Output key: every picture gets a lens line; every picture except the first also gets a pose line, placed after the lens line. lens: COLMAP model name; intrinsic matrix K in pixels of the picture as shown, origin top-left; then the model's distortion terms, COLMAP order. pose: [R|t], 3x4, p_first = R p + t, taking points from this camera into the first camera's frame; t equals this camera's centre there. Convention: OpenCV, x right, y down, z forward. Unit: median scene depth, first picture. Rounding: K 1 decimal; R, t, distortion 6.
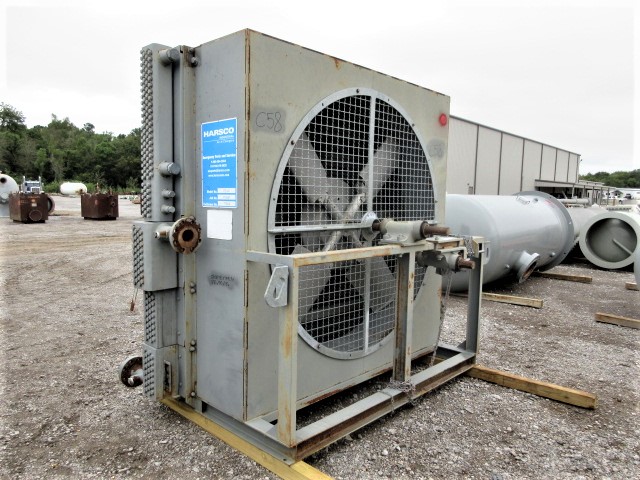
lens RADIAL K [[483.4, 0, 314.3], [0, 483.4, 241.2], [0, 0, 1]] dist [-0.001409, -0.002017]
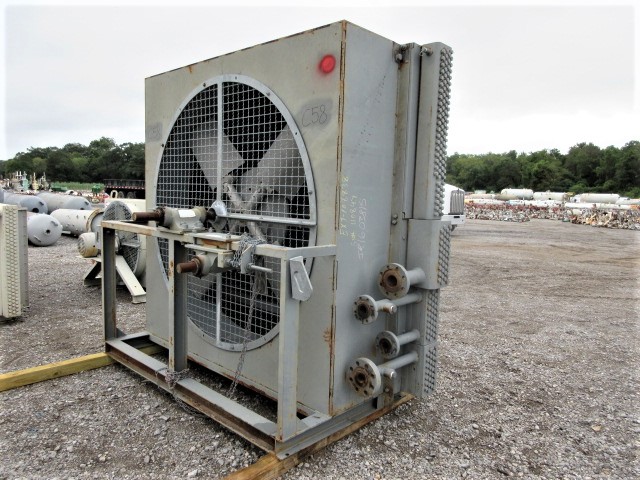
lens RADIAL K [[483.4, 0, 316.0], [0, 483.4, 238.2], [0, 0, 1]] dist [-0.001409, -0.002017]
pose [[-0.008073, 0.082831, -0.996531, 1.107763], [-0.122149, 0.989019, 0.083196, -0.091903], [0.992479, 0.122397, 0.002133, 1.214614]]
